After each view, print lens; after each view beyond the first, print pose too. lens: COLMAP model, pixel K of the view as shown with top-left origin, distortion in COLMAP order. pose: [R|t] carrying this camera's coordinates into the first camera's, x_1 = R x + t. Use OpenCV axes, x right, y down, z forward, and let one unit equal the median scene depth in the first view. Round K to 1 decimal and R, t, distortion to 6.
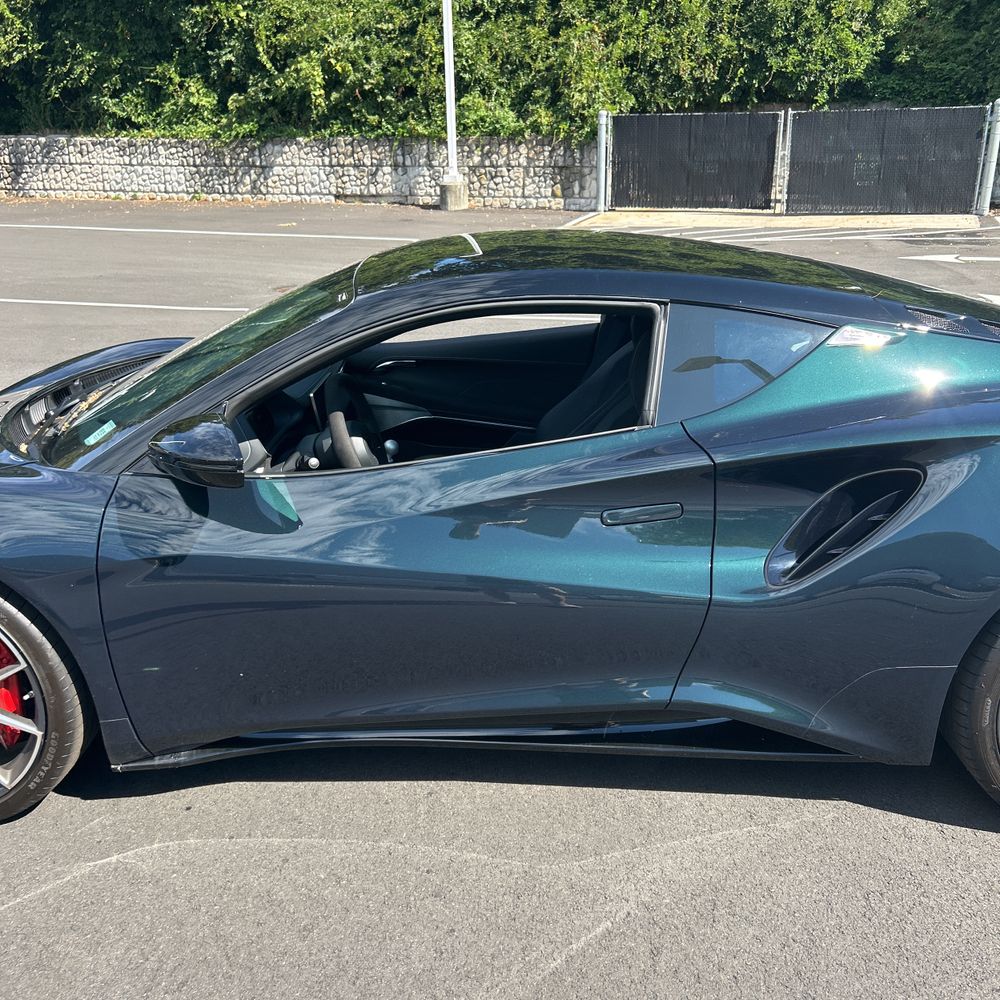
lens RADIAL K [[1012.6, 0, 505.9], [0, 1012.6, 498.8], [0, 0, 1]] dist [0.016952, 0.003905]
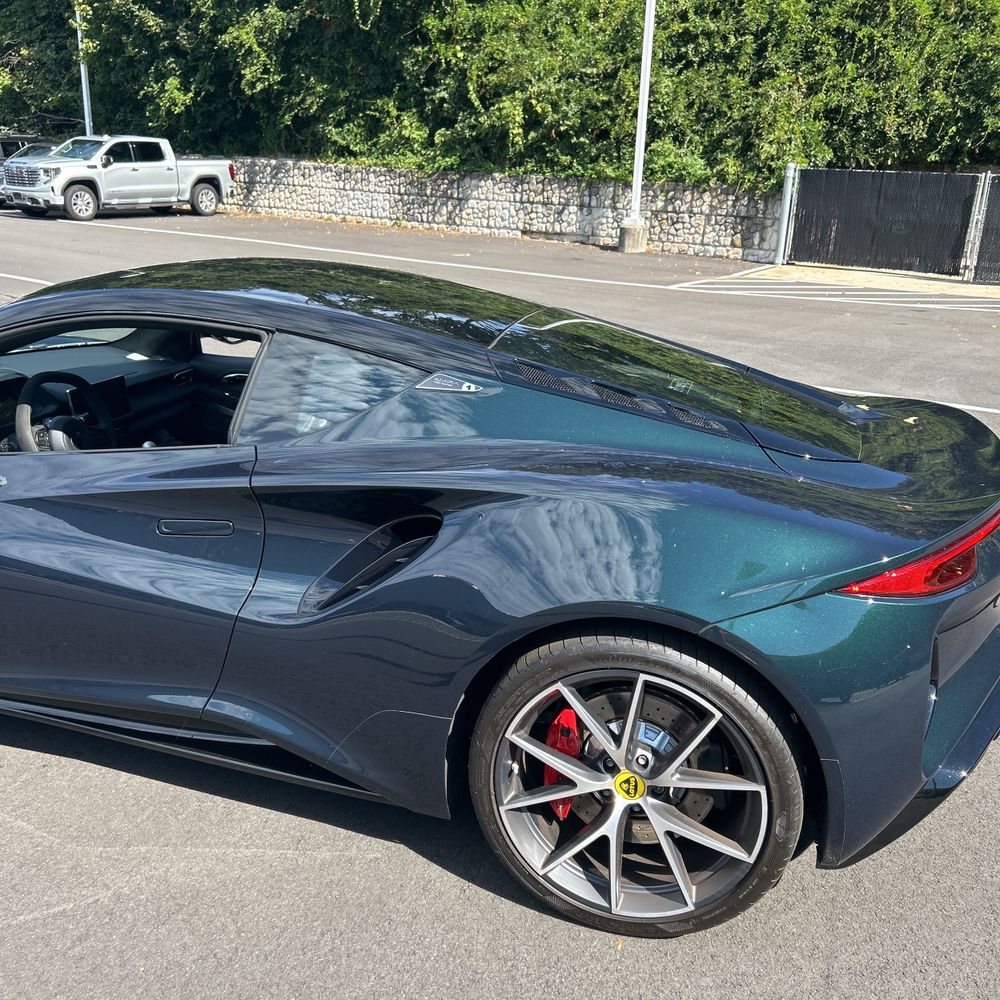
lens RADIAL K [[1007.6, 0, 506.8], [0, 1007.6, 506.8], [0, 0, 1]] dist [0.026226, -0.013219]
pose [[0.971040, 0.125155, -0.203511, 0.064430], [-0.130878, 0.991287, -0.014855, -0.003301], [0.199879, 0.041060, 0.978960, 0.003797]]
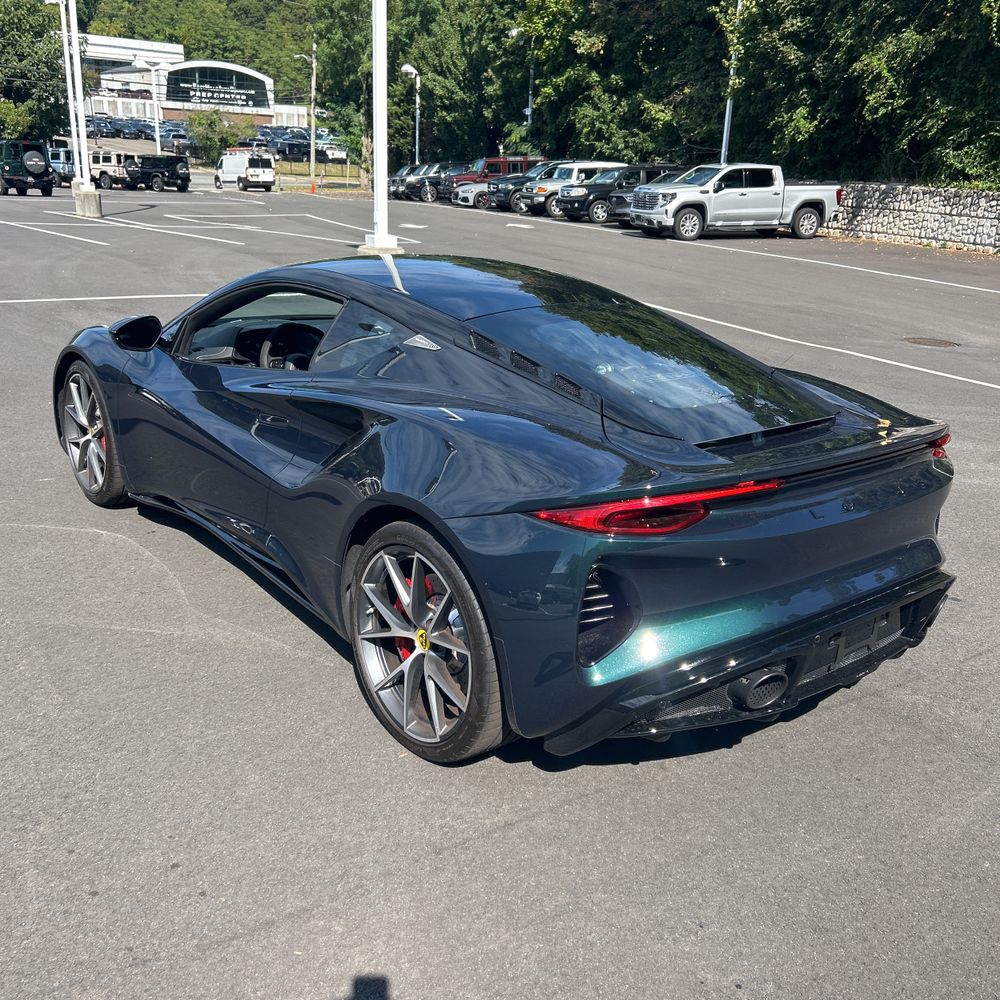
lens RADIAL K [[1007.6, 0, 506.8], [0, 1007.6, 506.8], [0, 0, 1]] dist [0.026226, -0.013219]
pose [[0.658525, 0.276979, -0.699733, 0.150403], [-0.300409, 0.949262, 0.093035, -0.011289], [0.689999, 0.148940, 0.708320, 0.014138]]
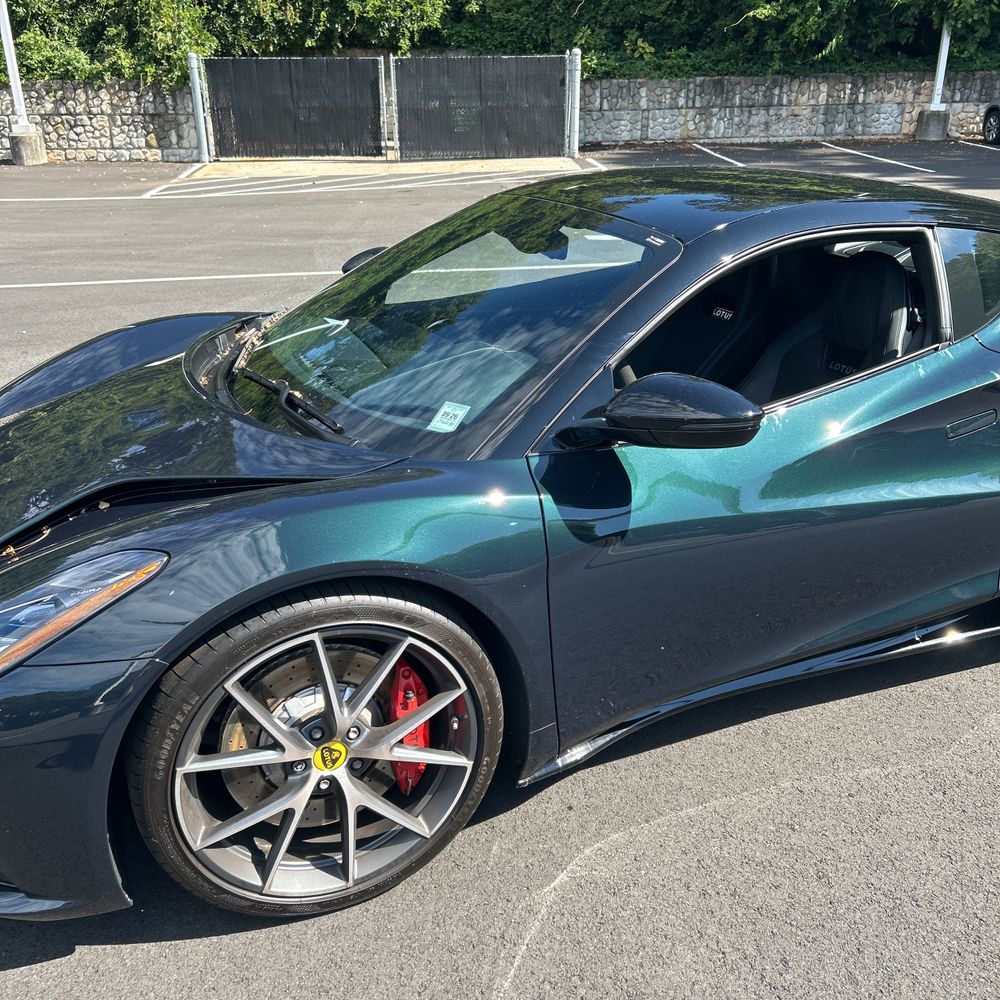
lens RADIAL K [[1007.6, 0, 506.8], [0, 1007.6, 506.8], [0, 0, 1]] dist [0.026226, -0.013219]
pose [[0.904119, -0.162704, 0.395090, -0.074223], [0.141631, 0.986505, 0.082149, -0.005422], [-0.403124, -0.018315, 0.914962, 0.020308]]
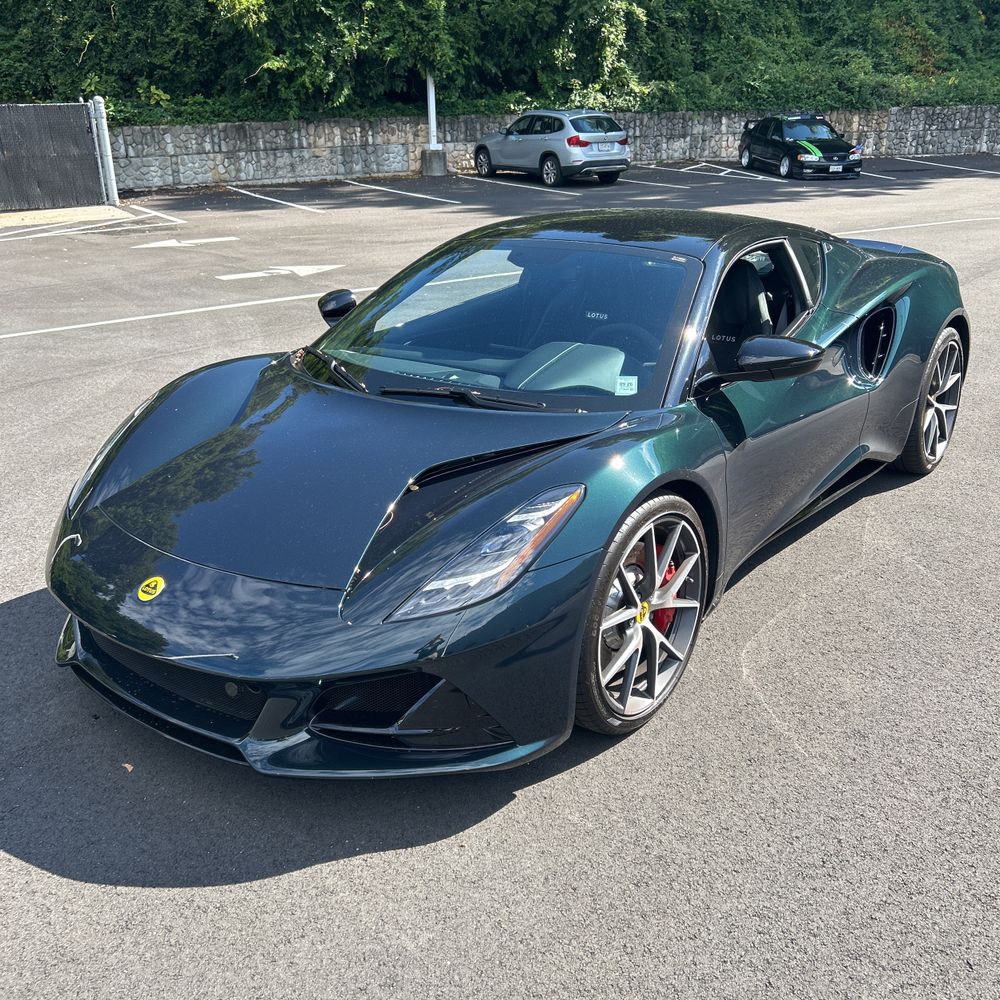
lens RADIAL K [[1012.6, 0, 505.9], [0, 1012.6, 498.8], [0, 0, 1]] dist [0.016952, 0.003905]
pose [[0.589010, -0.290451, 0.754125, -0.157208], [0.285343, 0.947820, 0.142186, -0.016114], [-0.756073, 0.131435, 0.641154, 0.032808]]
